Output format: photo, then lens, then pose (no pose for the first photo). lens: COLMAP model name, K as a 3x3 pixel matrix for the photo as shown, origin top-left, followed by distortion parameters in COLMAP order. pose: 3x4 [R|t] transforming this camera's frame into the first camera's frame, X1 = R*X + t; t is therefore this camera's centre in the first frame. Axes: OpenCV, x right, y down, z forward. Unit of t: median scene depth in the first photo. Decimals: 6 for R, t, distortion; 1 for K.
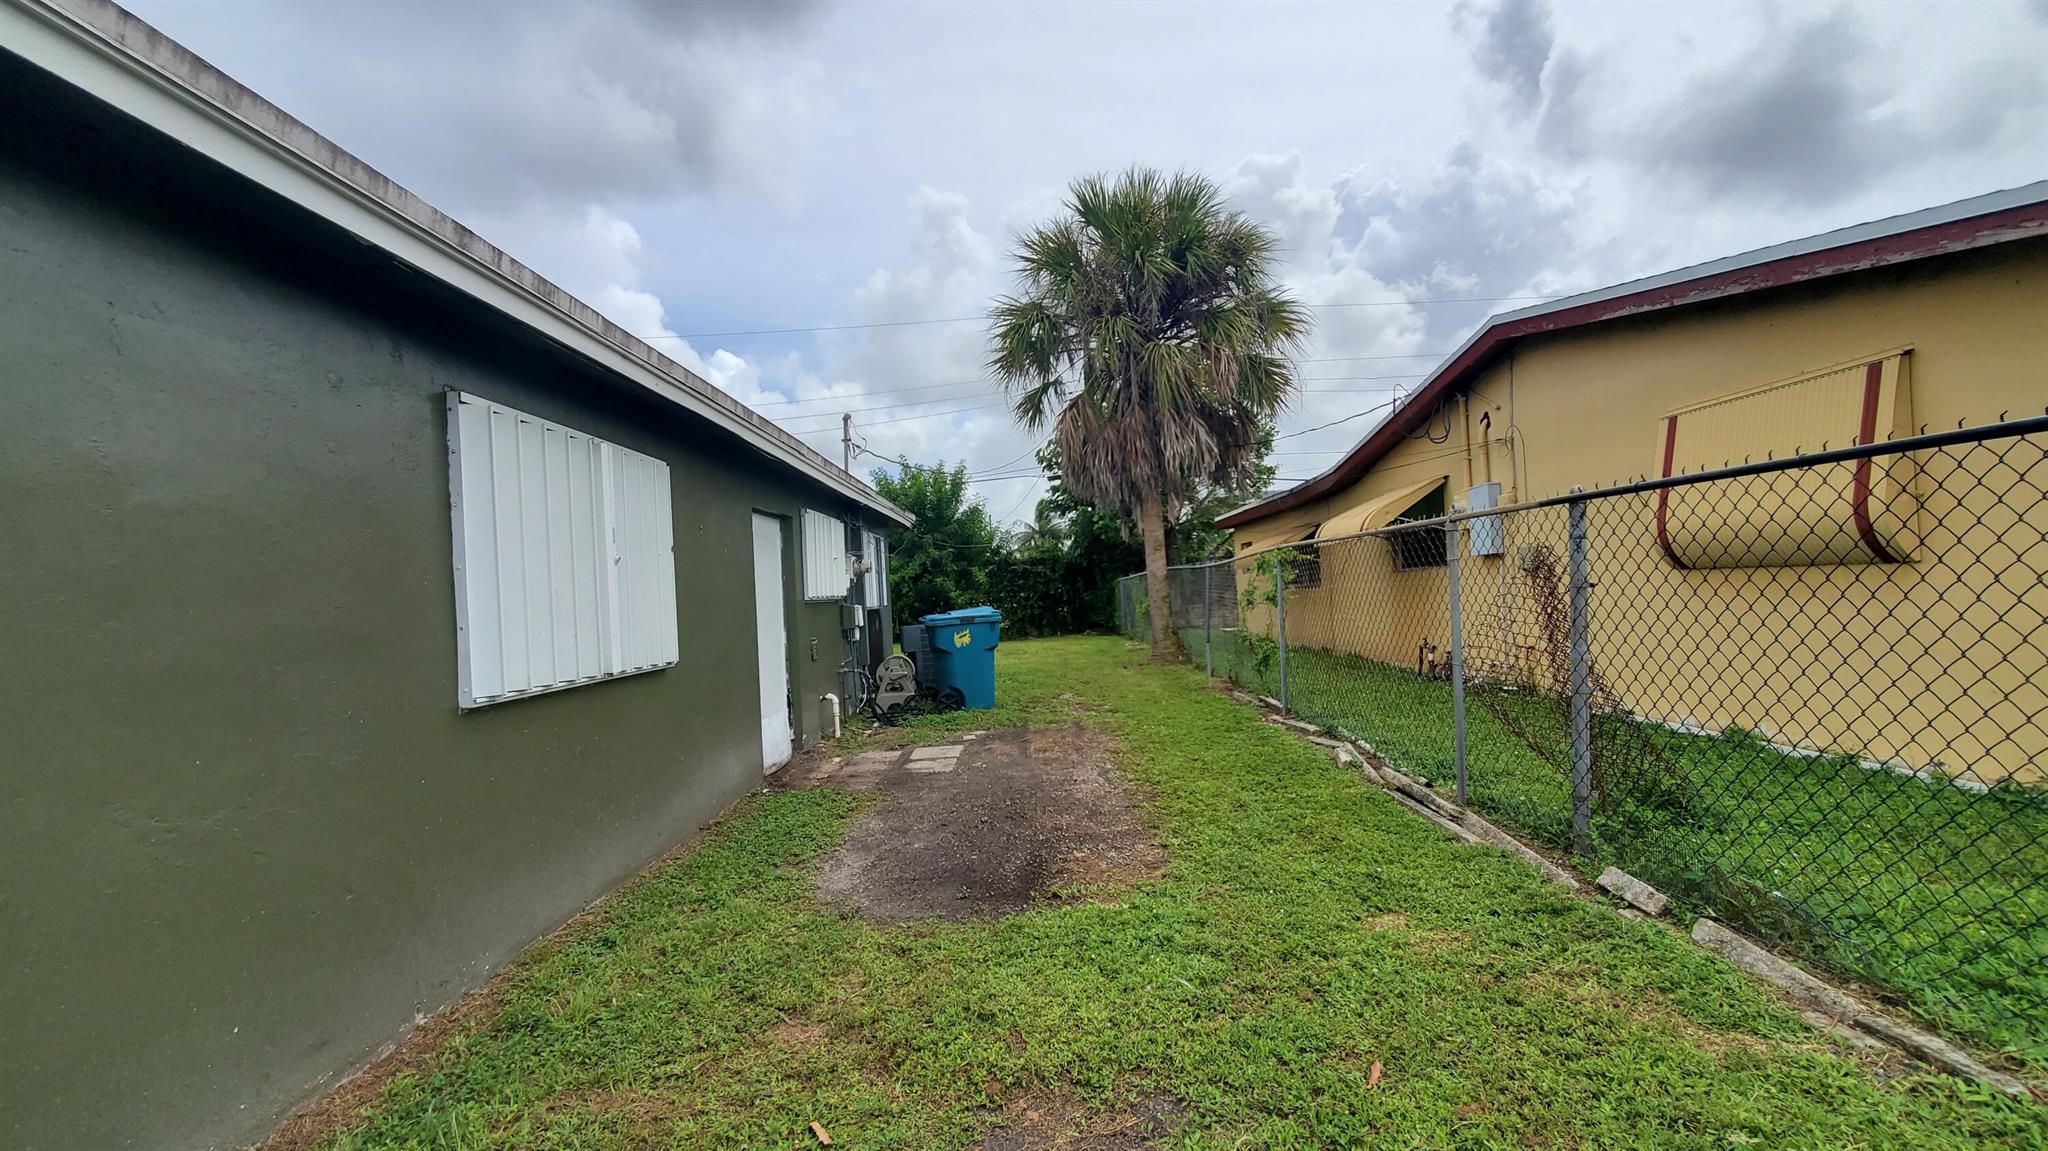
lens RADIAL K [[816.0, 0, 1031.5], [0, 816.0, 587.4], [0, 0, 1]] dist [-0.003319, -0.000470]
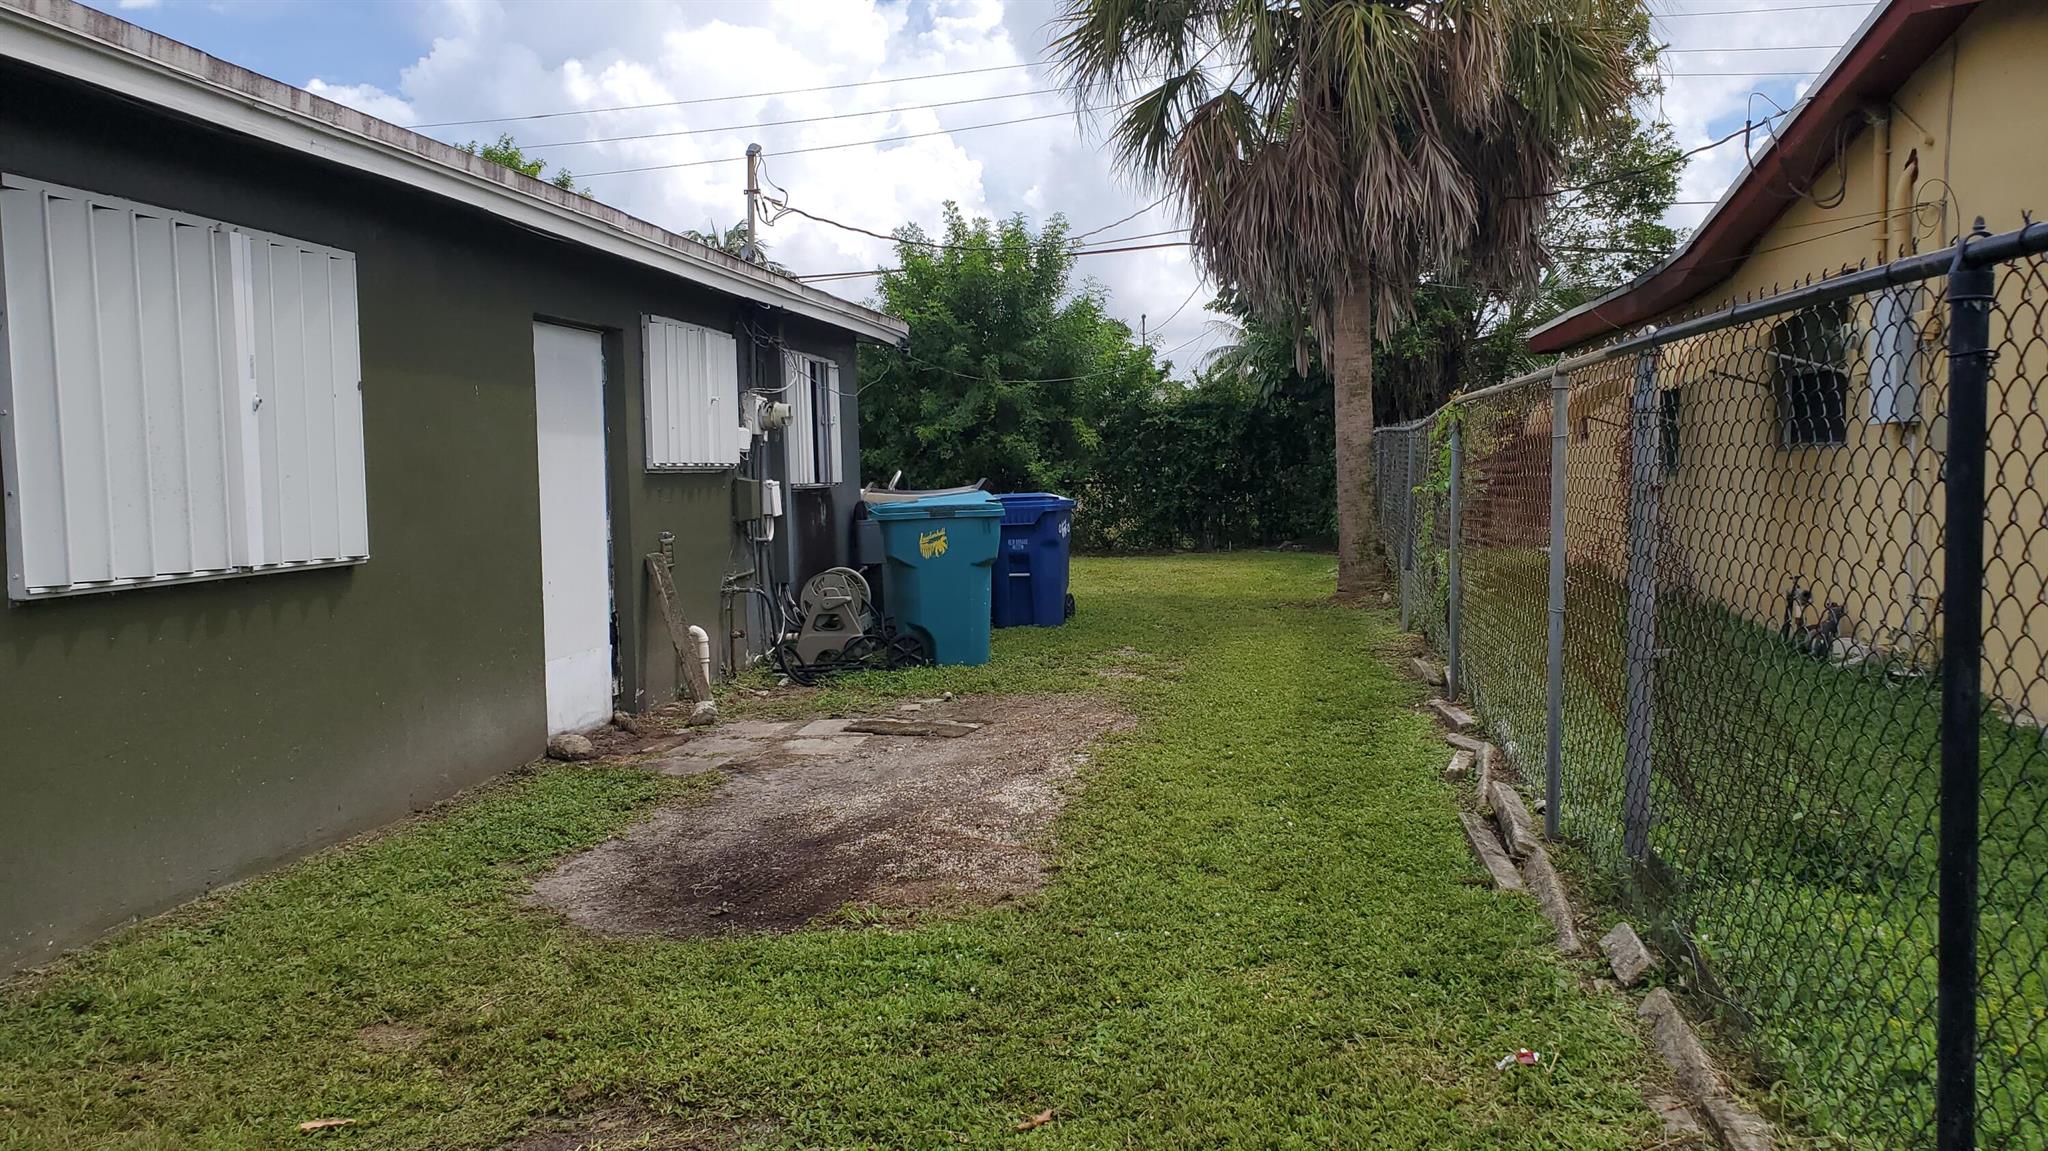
lens RADIAL K [[1584.5, 0, 1034.0], [0, 1584.5, 574.5], [0, 0, 1]] dist [0.090546, -0.164909]
pose [[0.989203, 0.041505, -0.140553, 0.139715], [-0.030612, 0.996421, 0.078797, -0.006585], [0.143320, -0.073643, 0.986933, -0.104135]]
